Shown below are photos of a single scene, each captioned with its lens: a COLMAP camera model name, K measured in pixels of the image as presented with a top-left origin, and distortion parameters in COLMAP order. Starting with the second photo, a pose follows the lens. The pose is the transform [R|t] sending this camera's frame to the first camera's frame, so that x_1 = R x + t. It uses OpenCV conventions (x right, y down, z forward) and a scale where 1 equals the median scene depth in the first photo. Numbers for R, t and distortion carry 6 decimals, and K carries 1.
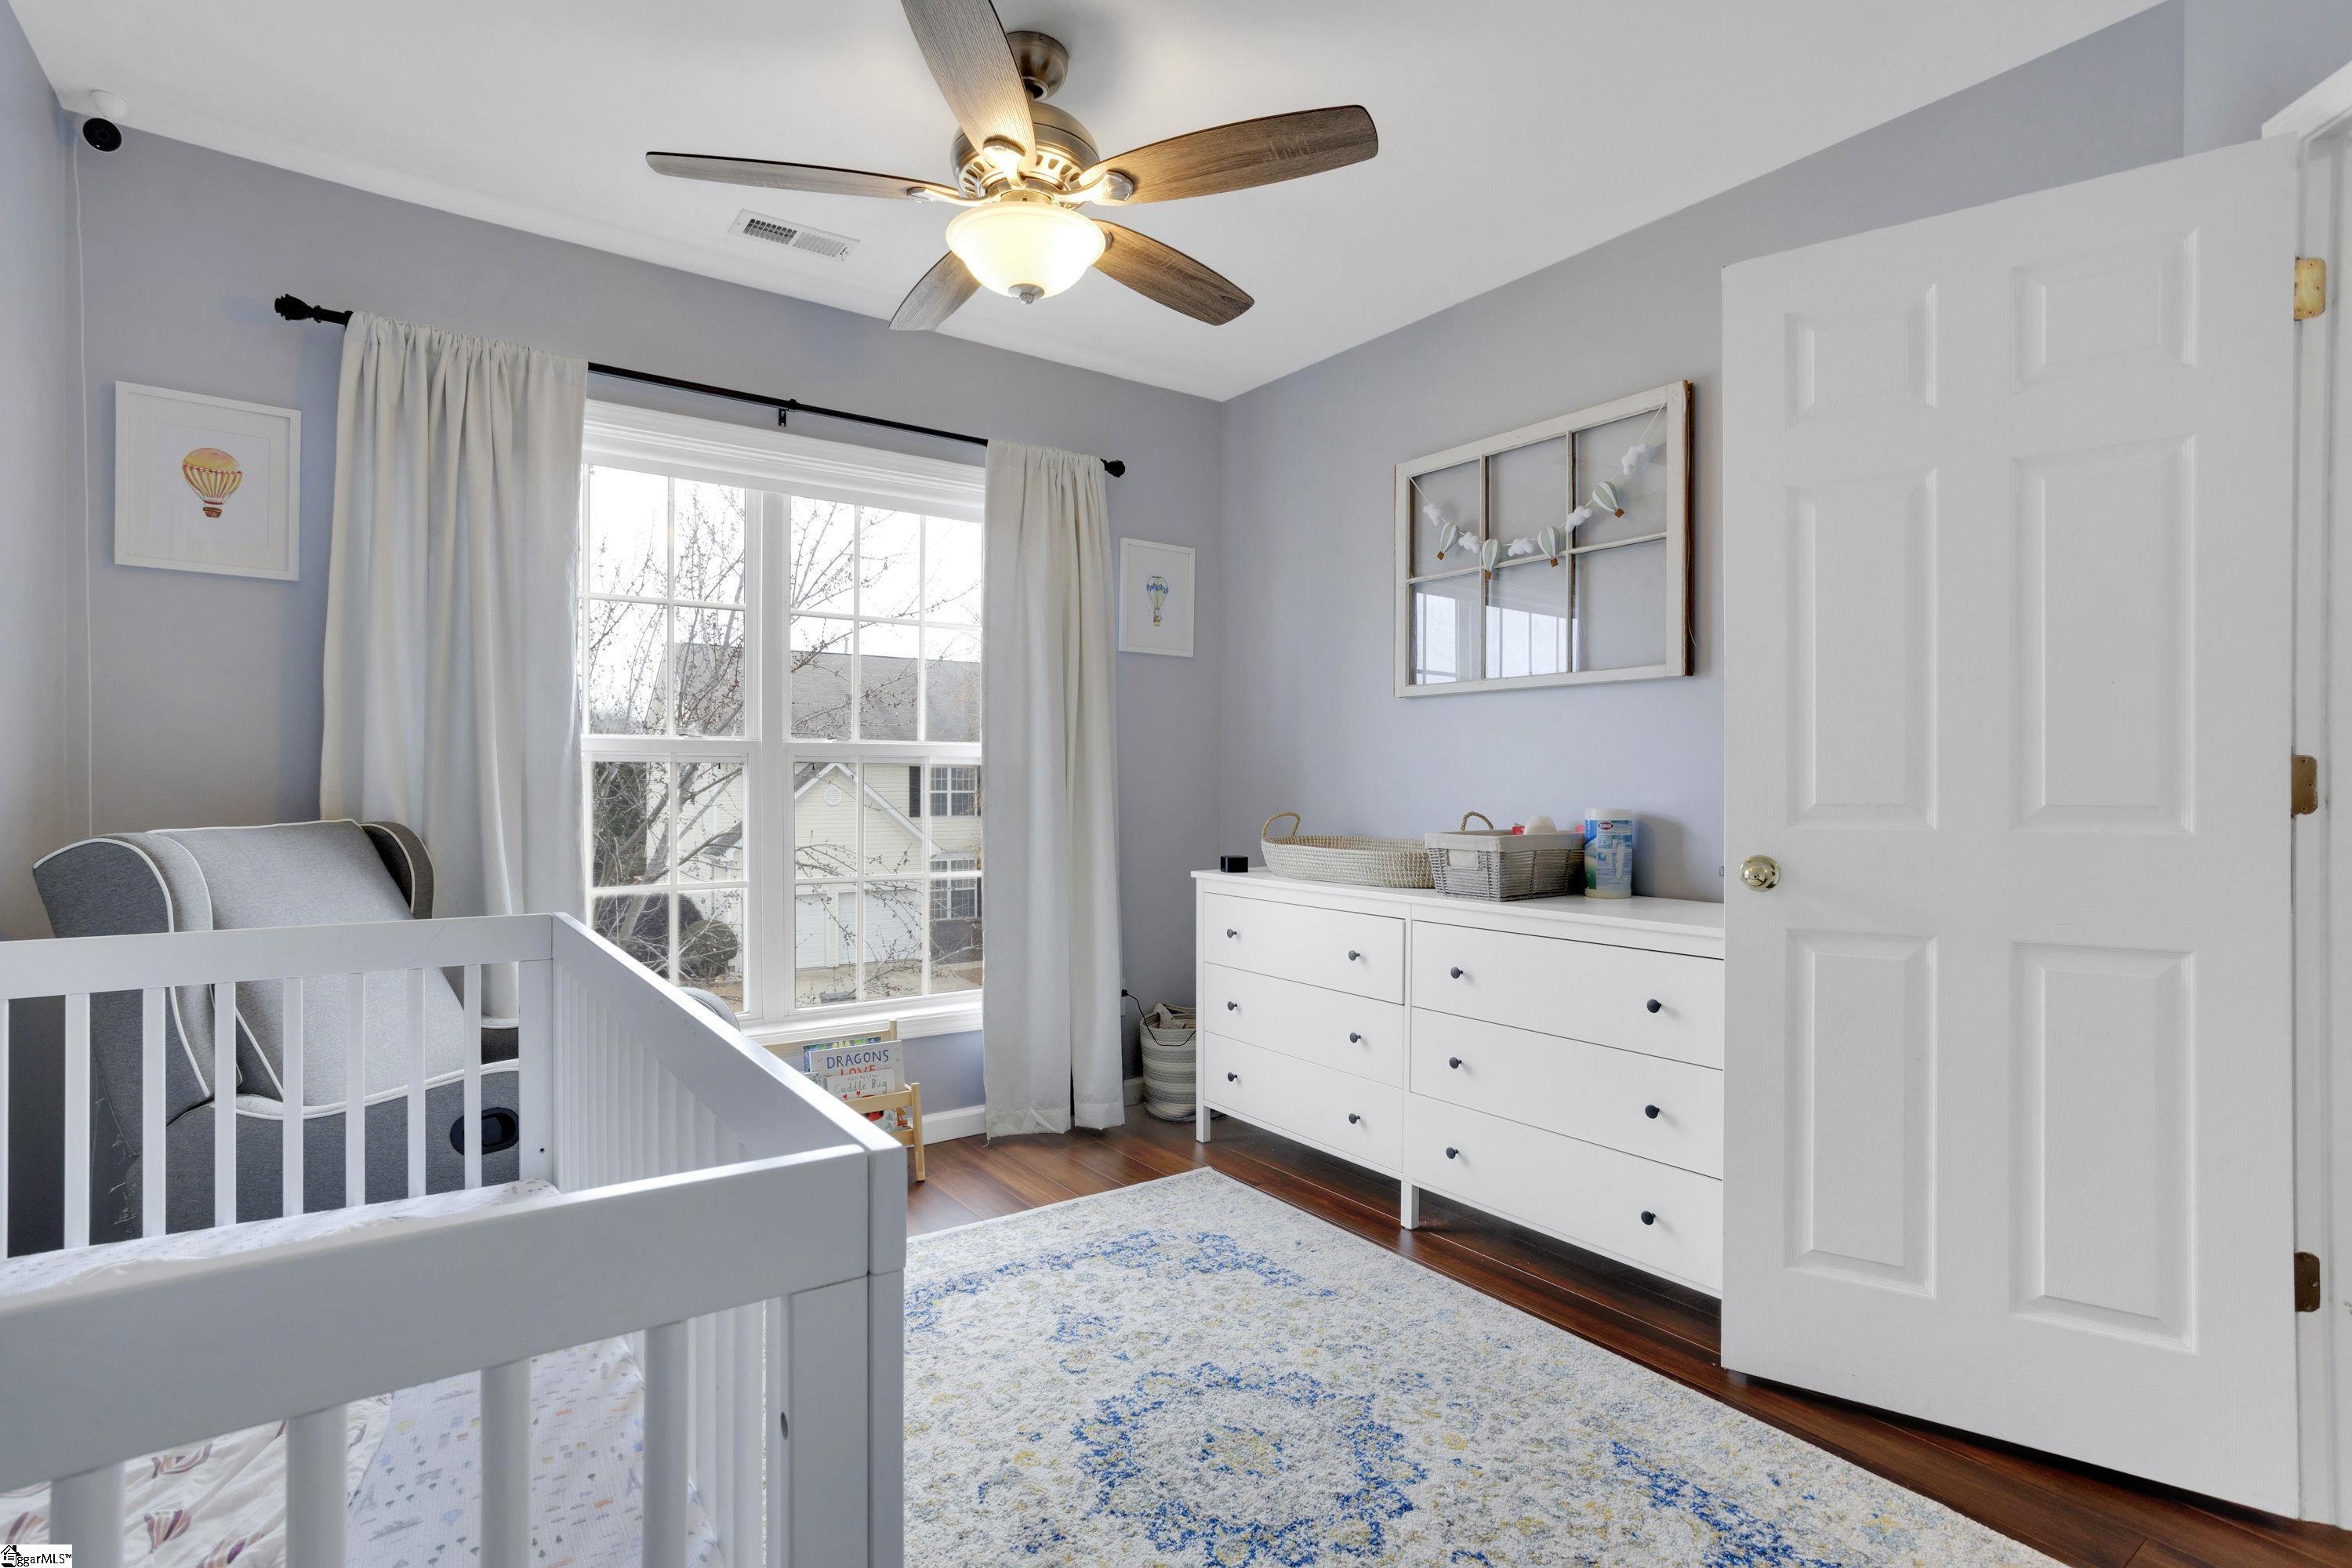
lens RADIAL K [[1141.4, 0, 1150.6], [0, 1141.4, 785.2], [0, 0, 1]] dist [-0.041488, 0.022227]
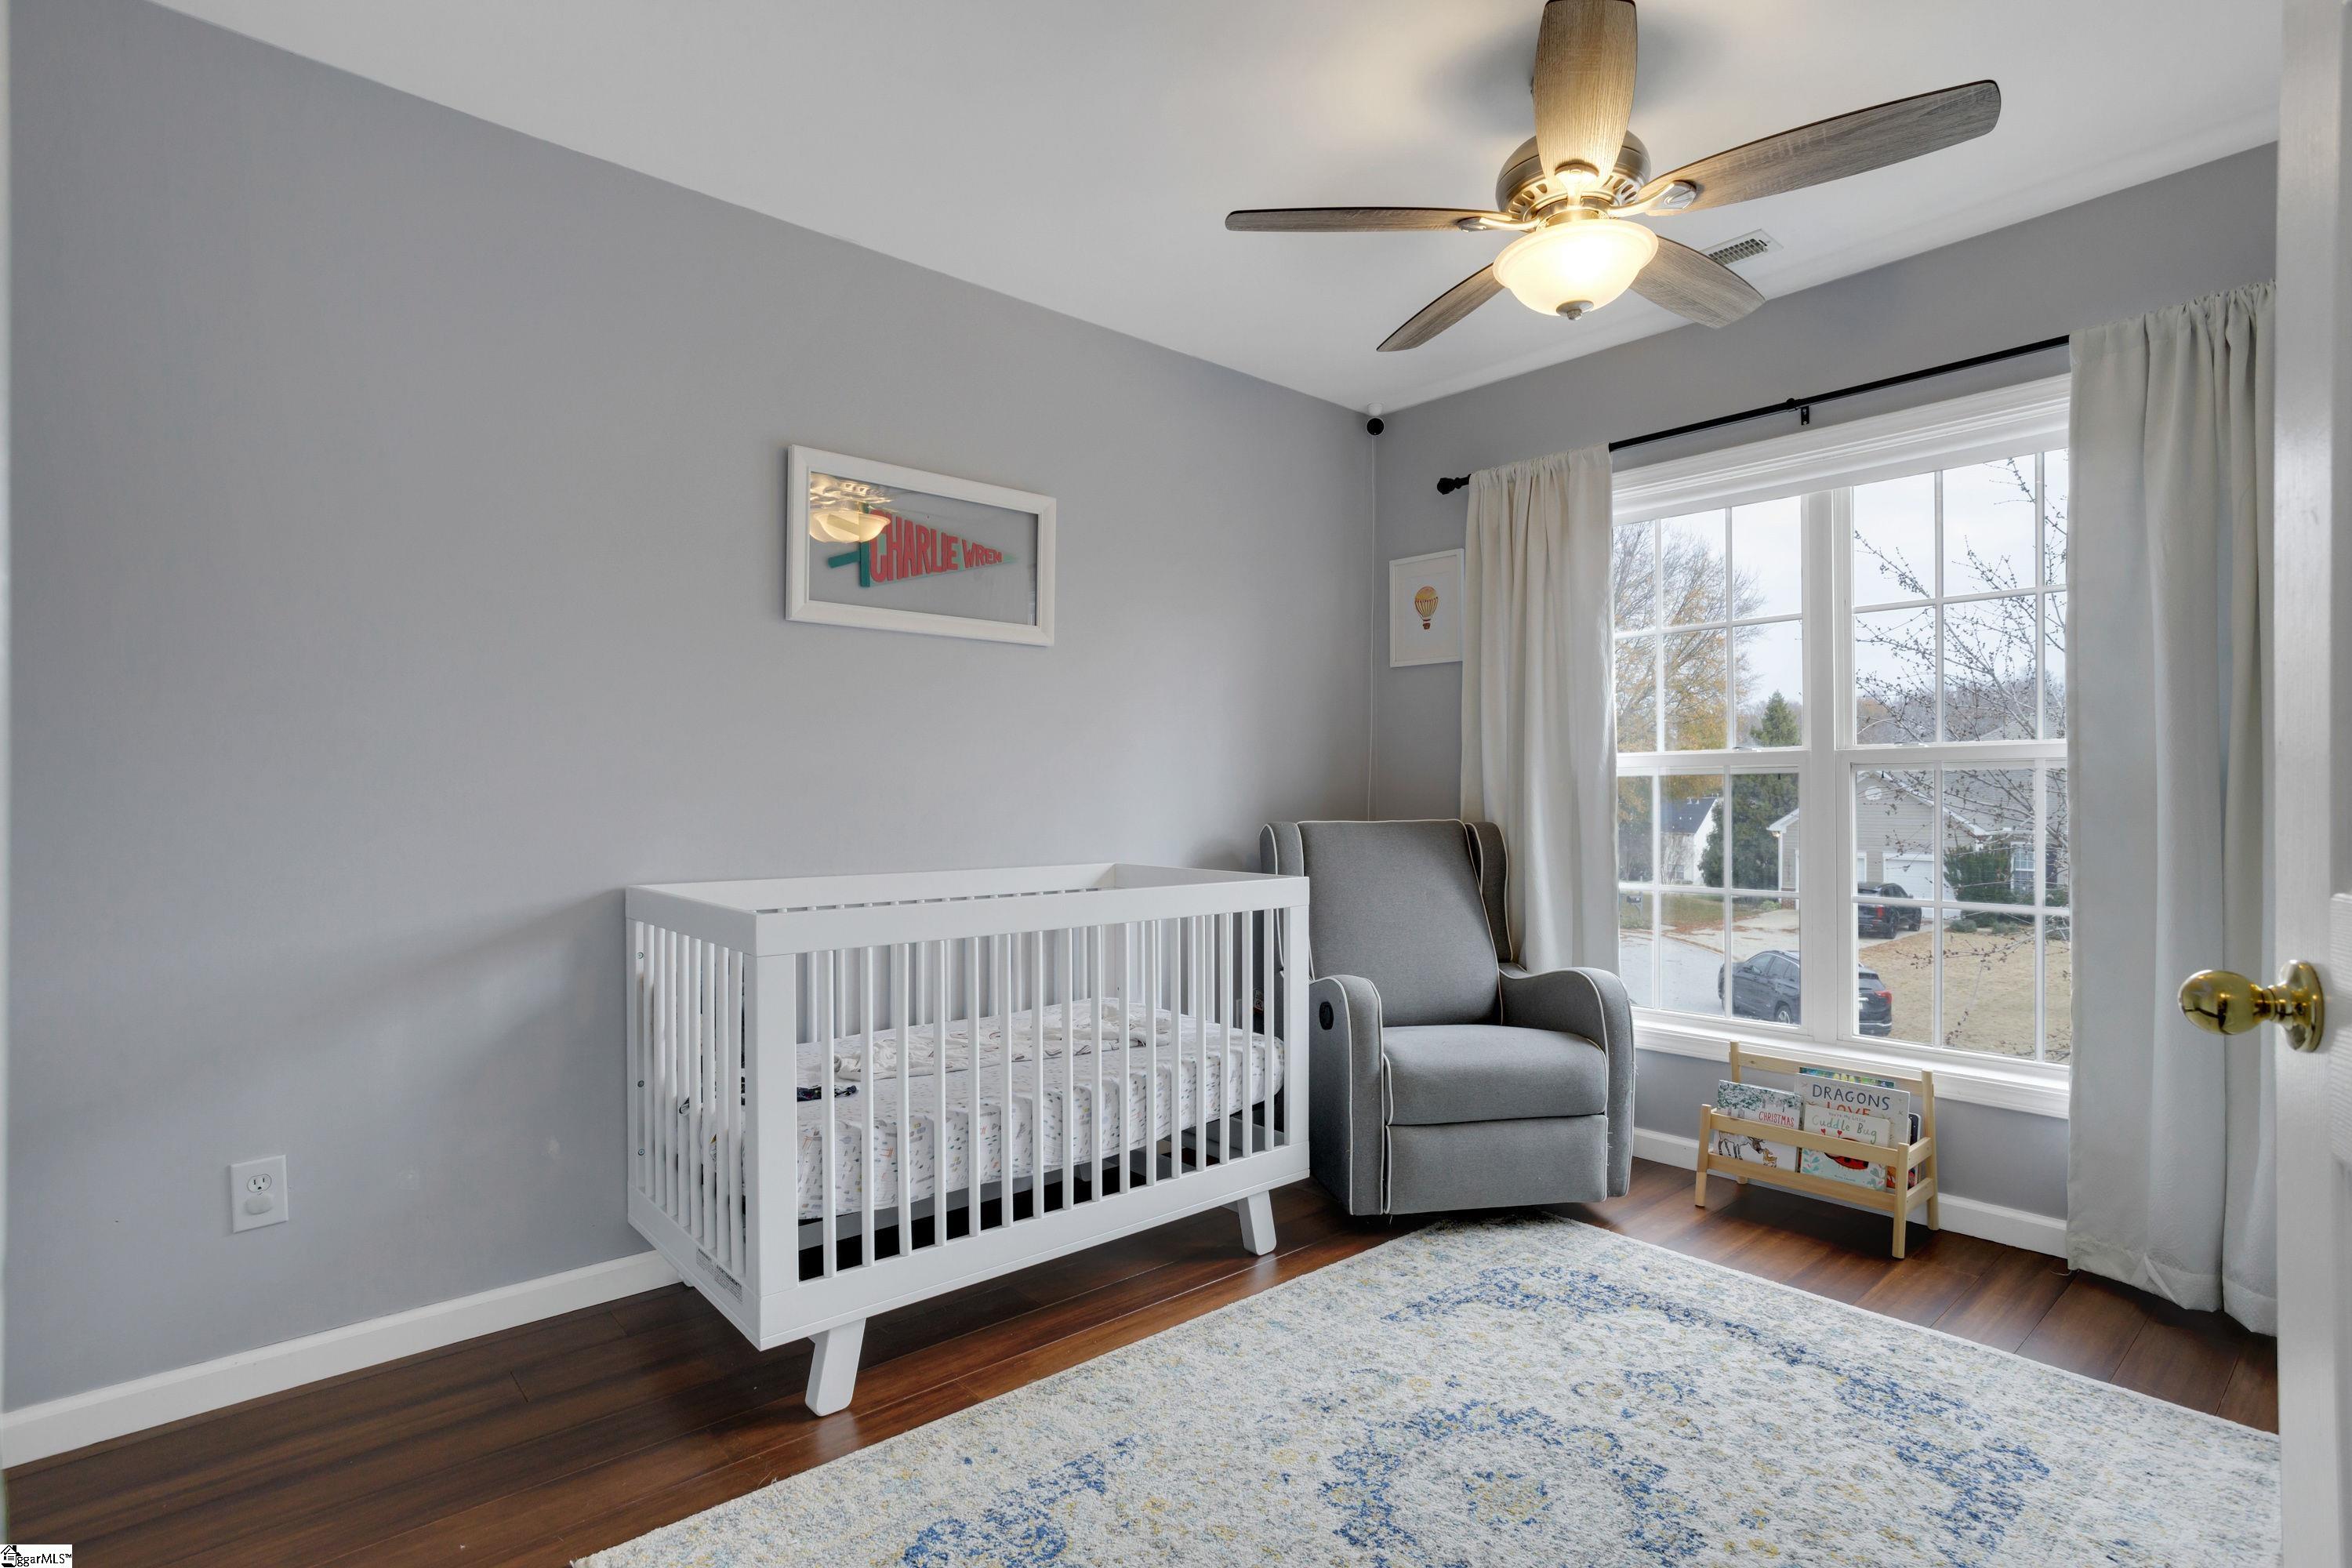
lens RADIAL K [[1181.2, 0, 1188.3], [0, 1181.2, 782.3], [0, 0, 1]] dist [-0.044718, 0.020674]
pose [[0.092821, -0.014065, -0.995584, 0.716130], [-0.000628, 0.999899, -0.014185, 0.004227], [0.995683, 0.001941, 0.092802, 0.446468]]
